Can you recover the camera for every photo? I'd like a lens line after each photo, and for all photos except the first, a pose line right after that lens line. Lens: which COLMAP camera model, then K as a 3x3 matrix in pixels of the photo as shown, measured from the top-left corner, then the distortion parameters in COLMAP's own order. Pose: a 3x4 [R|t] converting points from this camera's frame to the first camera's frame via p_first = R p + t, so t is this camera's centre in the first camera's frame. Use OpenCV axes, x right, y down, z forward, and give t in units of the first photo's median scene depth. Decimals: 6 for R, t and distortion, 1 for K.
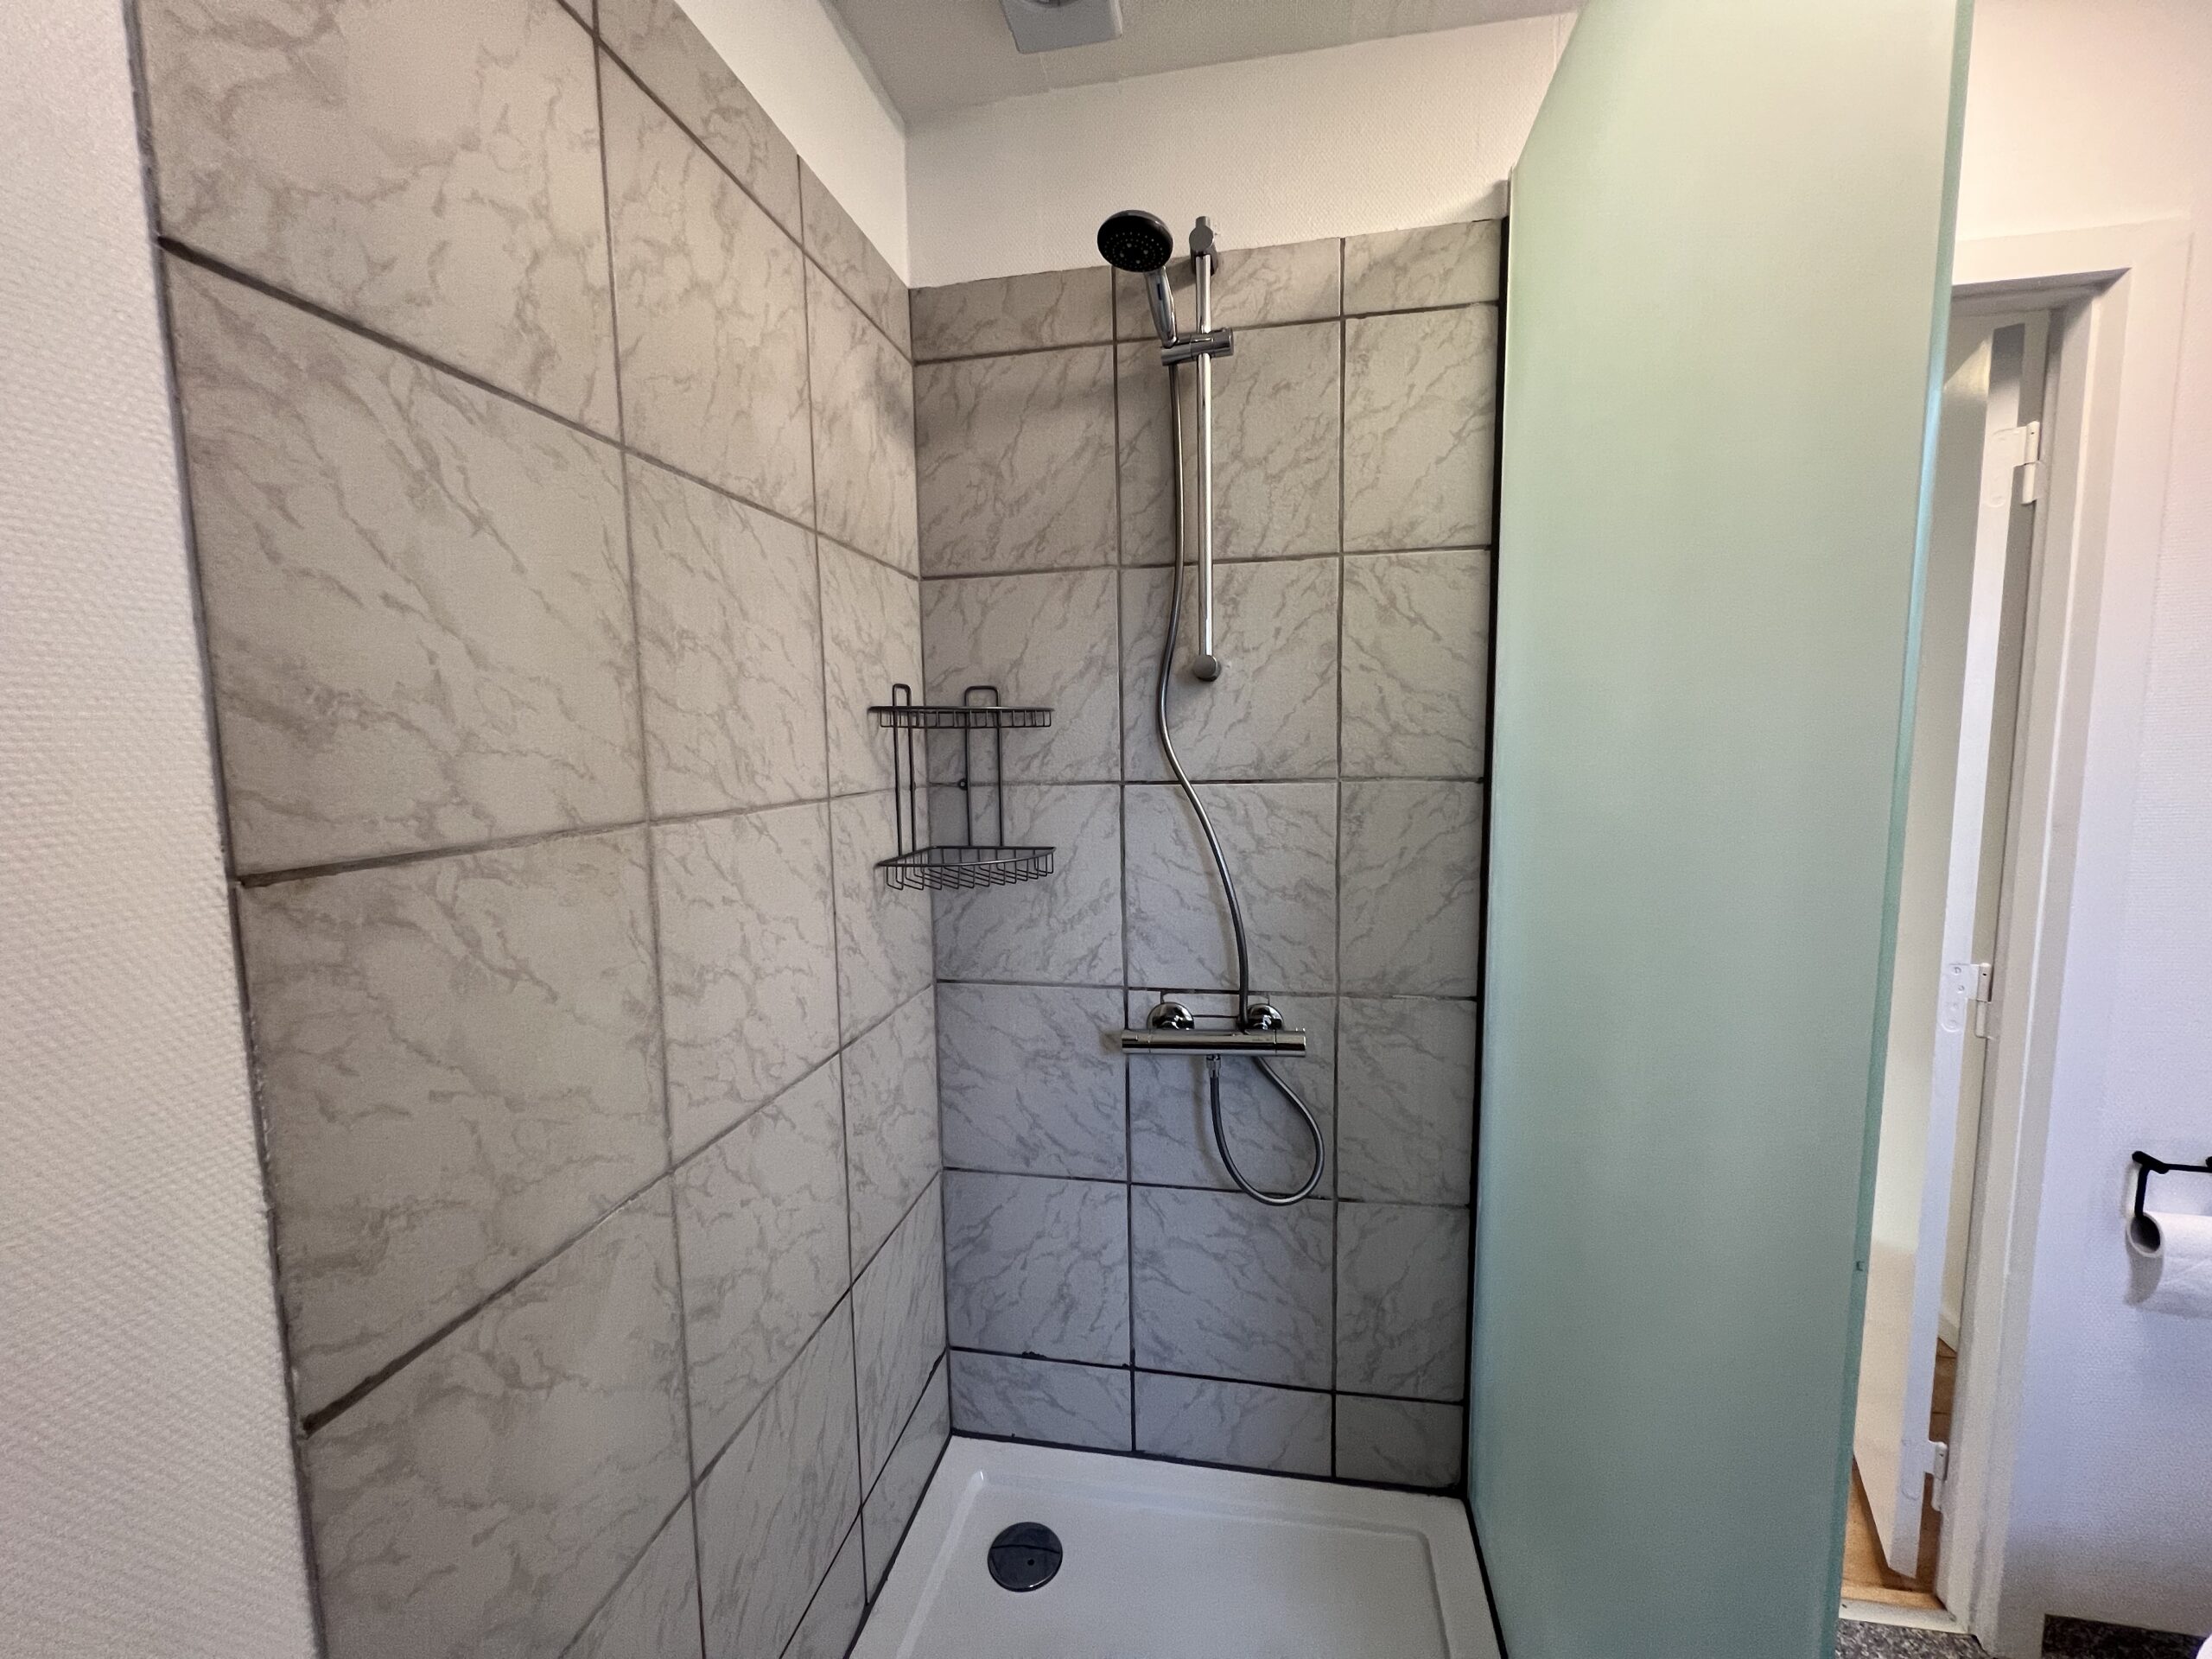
lens RADIAL K [[883.4, 0, 1110.2], [0, 883.4, 828.3], [0, 0, 1]] dist [-0.002130, 0.000399]
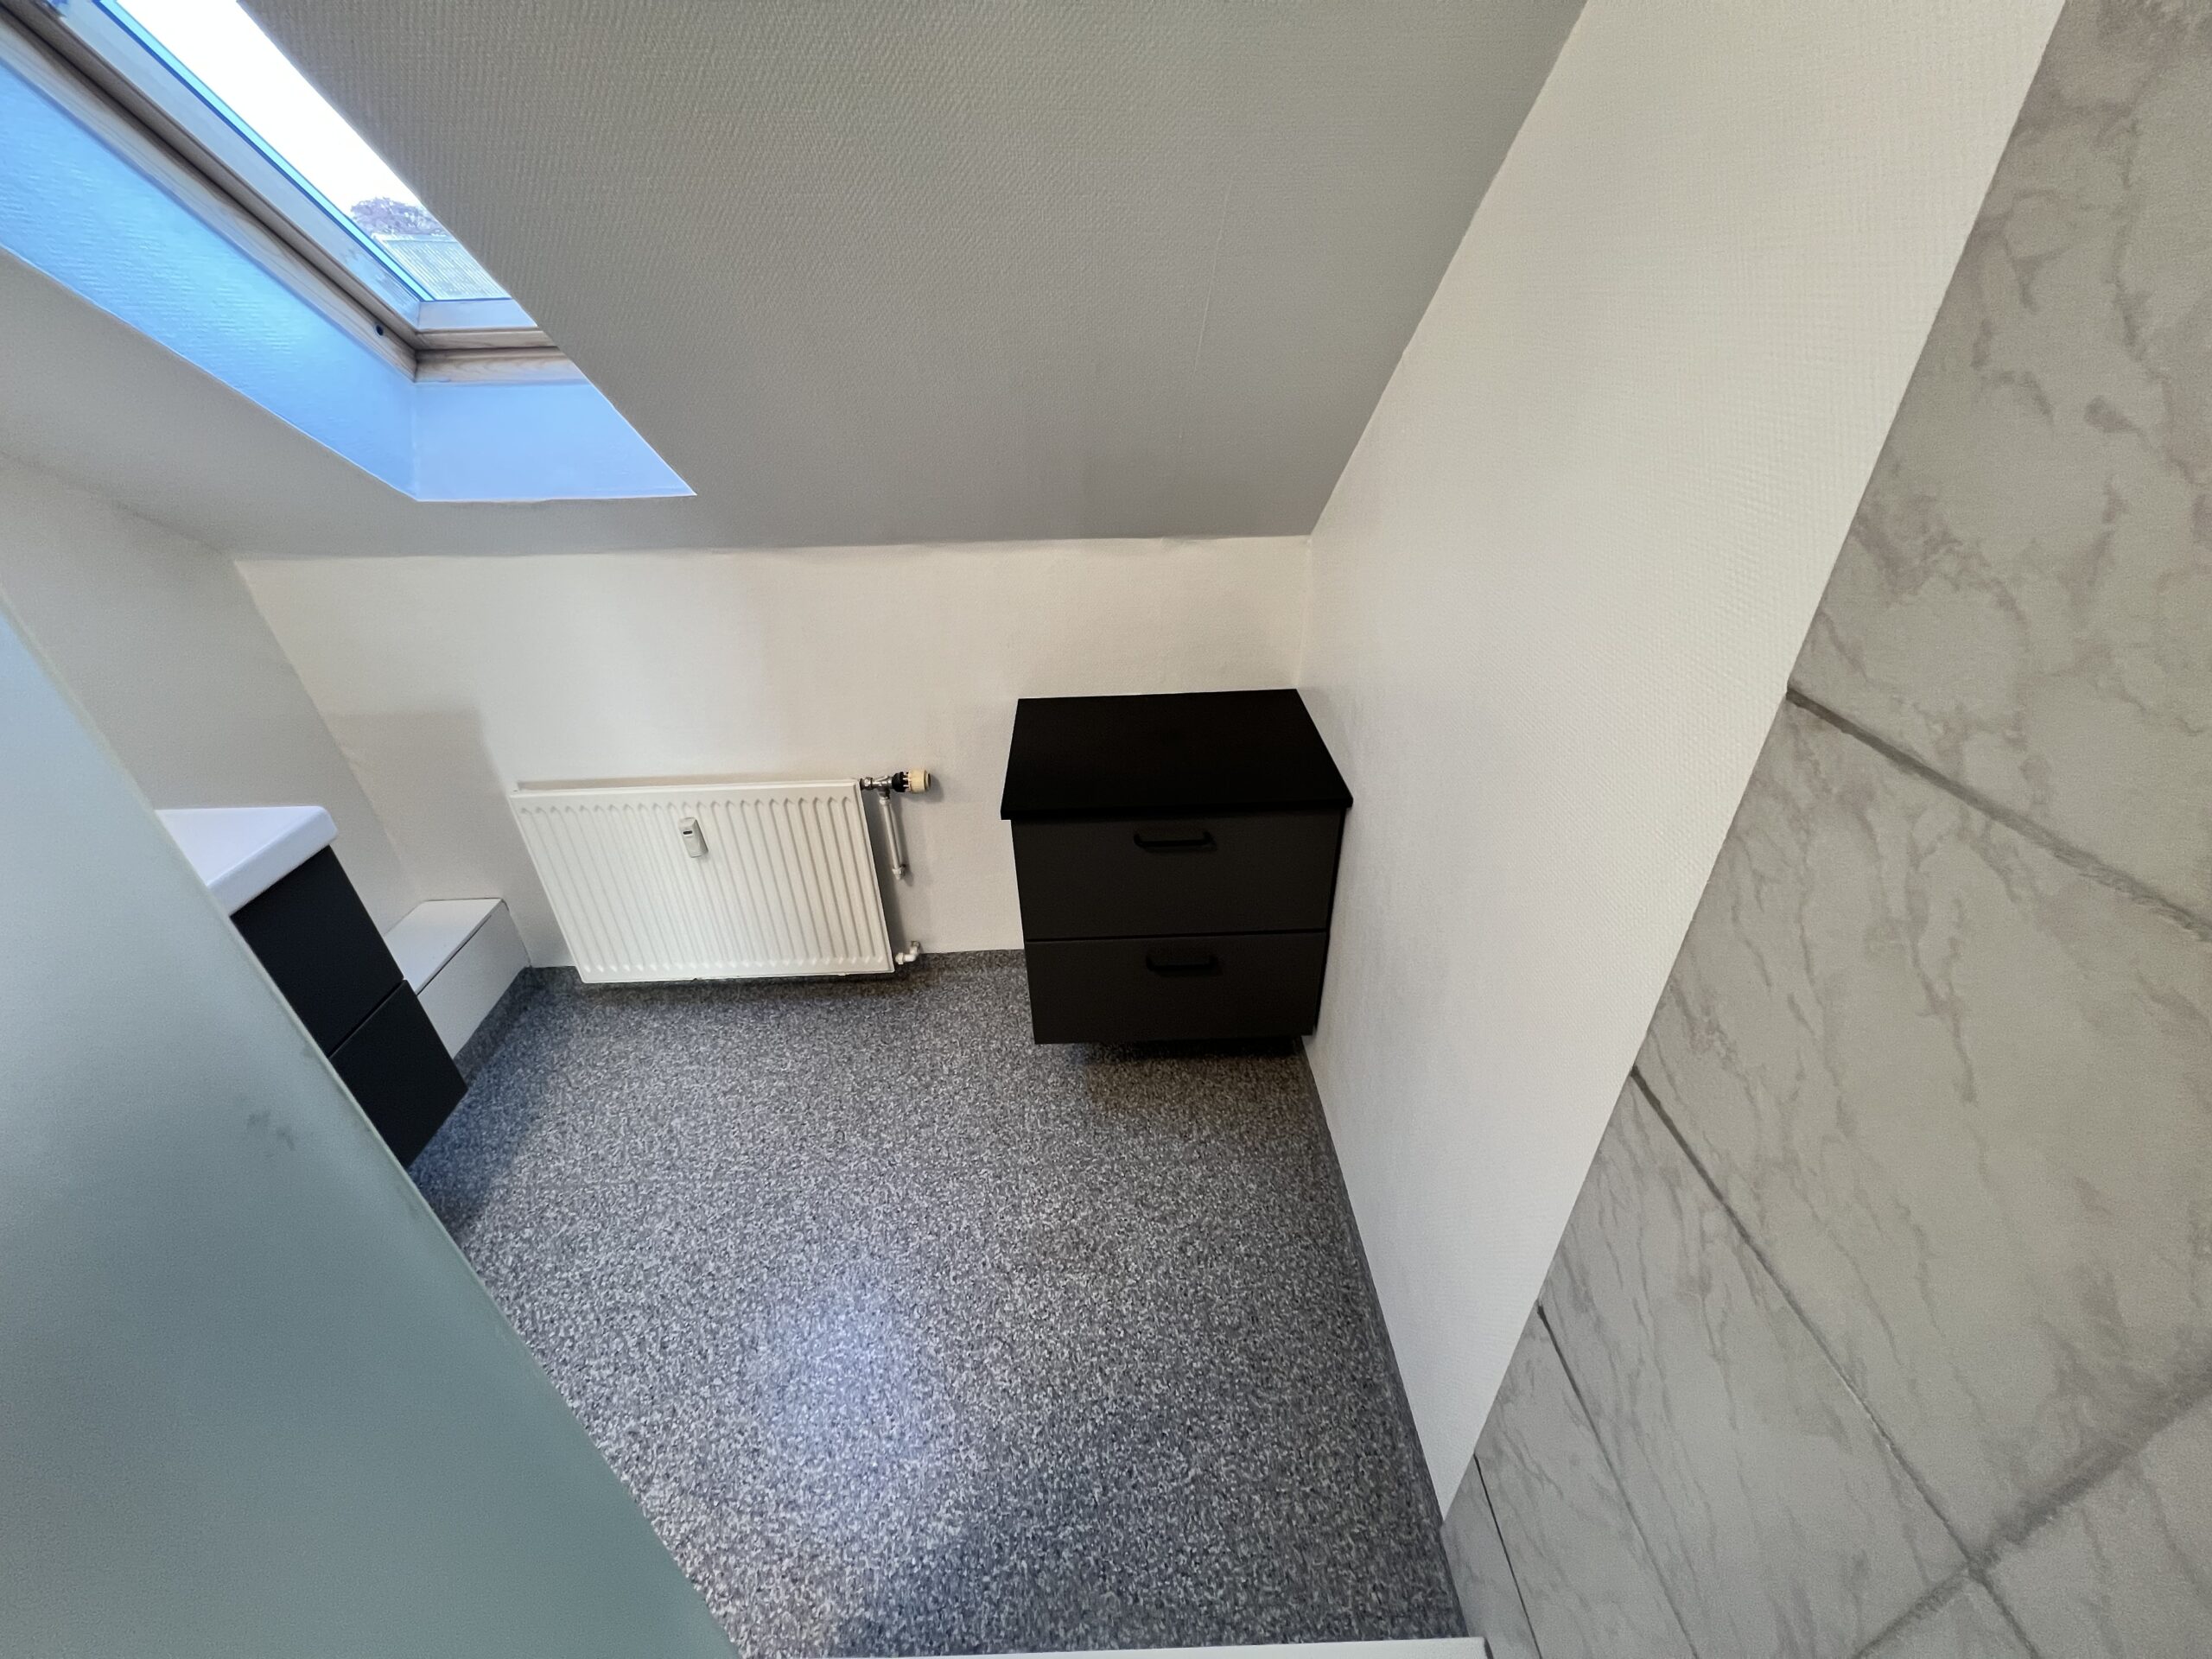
lens RADIAL K [[883.4, 0, 1108.9], [0, 883.4, 833.7], [0, 0, 1]] dist [-0.002130, 0.000399]
pose [[-0.976903, 0.144457, -0.157457, 0.038030], [0.016816, 0.786558, 0.617287, -0.416124], [0.213020, 0.600382, -0.770820, 1.491546]]
